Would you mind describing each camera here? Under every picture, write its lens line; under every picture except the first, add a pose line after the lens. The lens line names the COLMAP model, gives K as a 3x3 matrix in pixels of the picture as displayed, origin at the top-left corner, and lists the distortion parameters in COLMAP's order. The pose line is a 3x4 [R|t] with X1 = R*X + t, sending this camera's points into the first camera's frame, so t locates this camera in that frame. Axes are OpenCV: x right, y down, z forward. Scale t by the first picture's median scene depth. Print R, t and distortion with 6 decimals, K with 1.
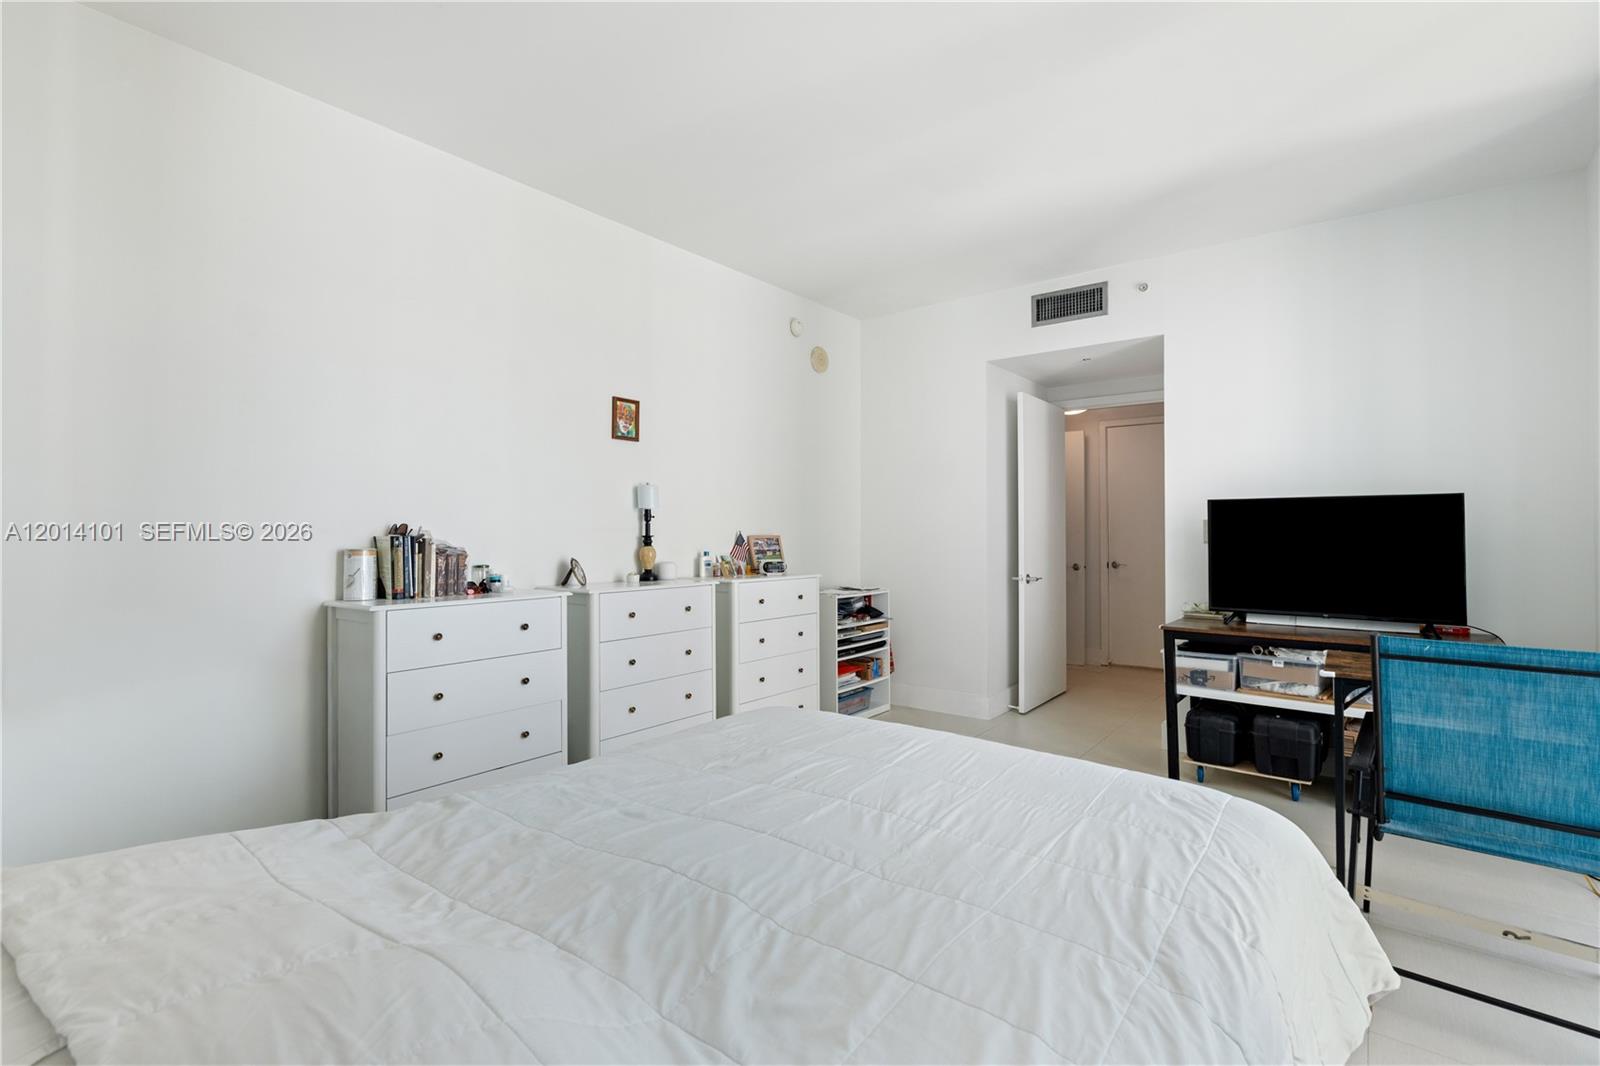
lens RADIAL K [[715.9, 0, 799.3], [0, 715.9, 528.5], [0, 0, 1]] dist [-0.011043, 0.003469]
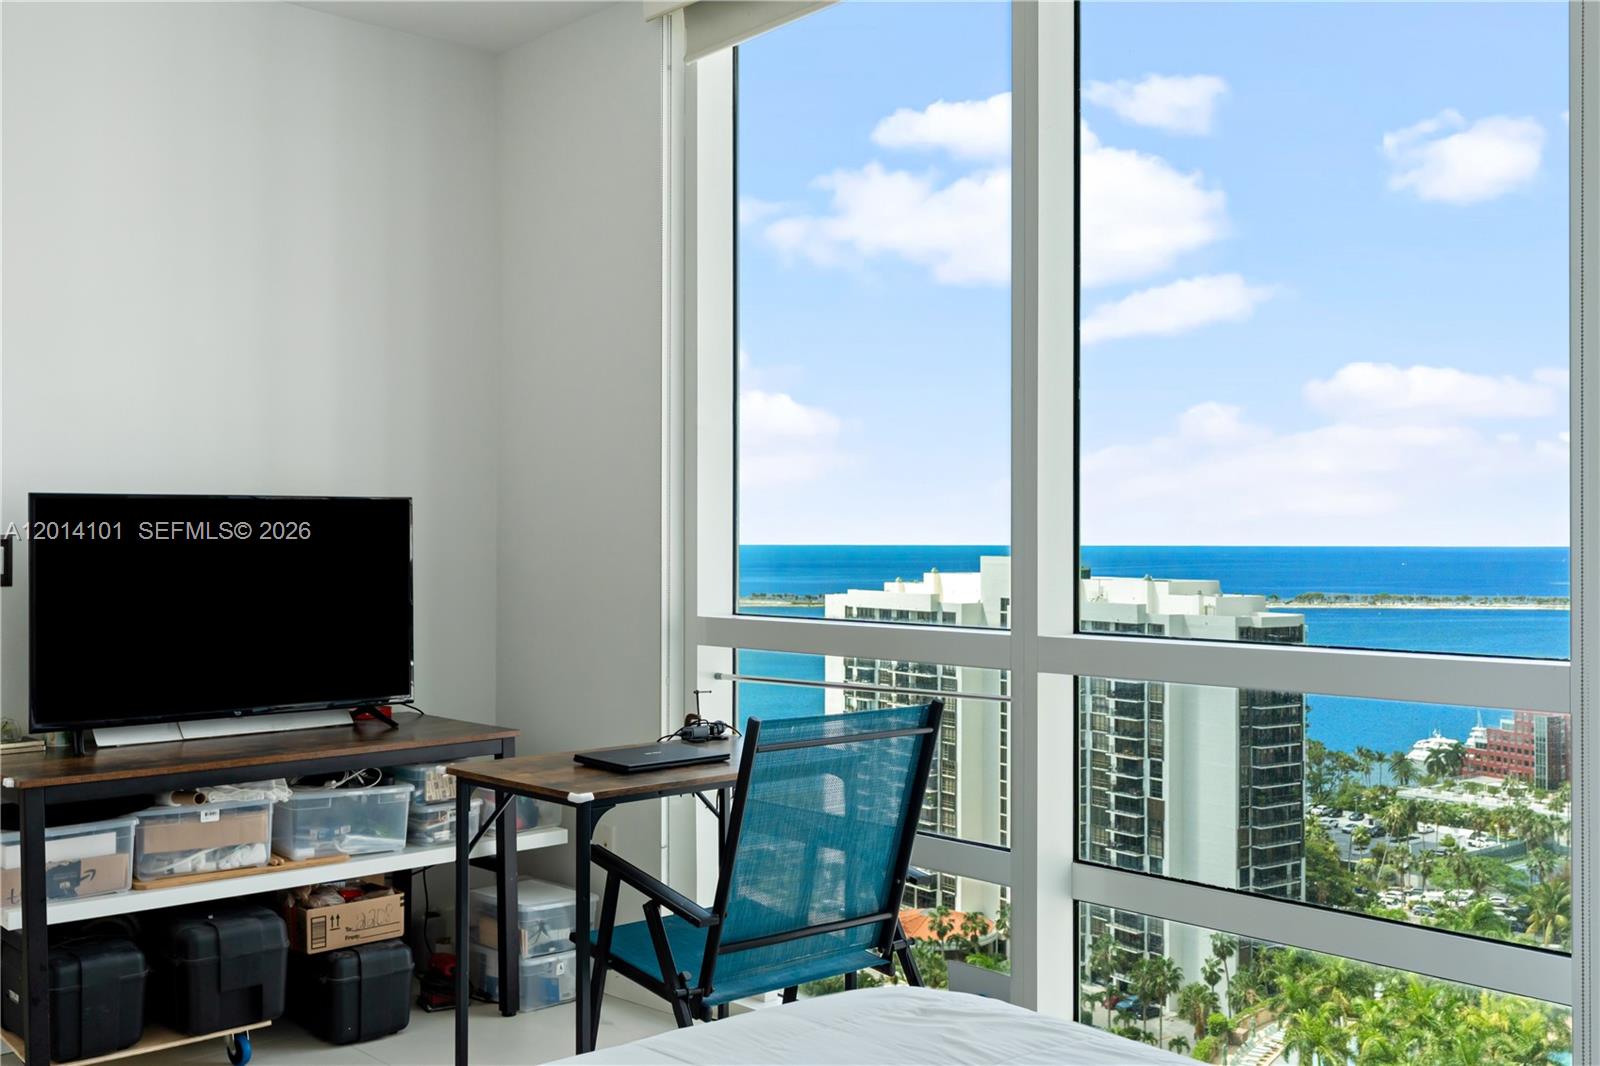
lens RADIAL K [[1572.3, 0, 800.0], [0, 1572.3, 535.2], [0, 0, 1]] dist [0.001720, 0.000000]
pose [[0.146530, -0.002196, 0.989204, -0.395411], [-0.005127, 0.999982, 0.002979, -0.020484], [-0.989193, -0.005508, 0.146516, 0.402847]]
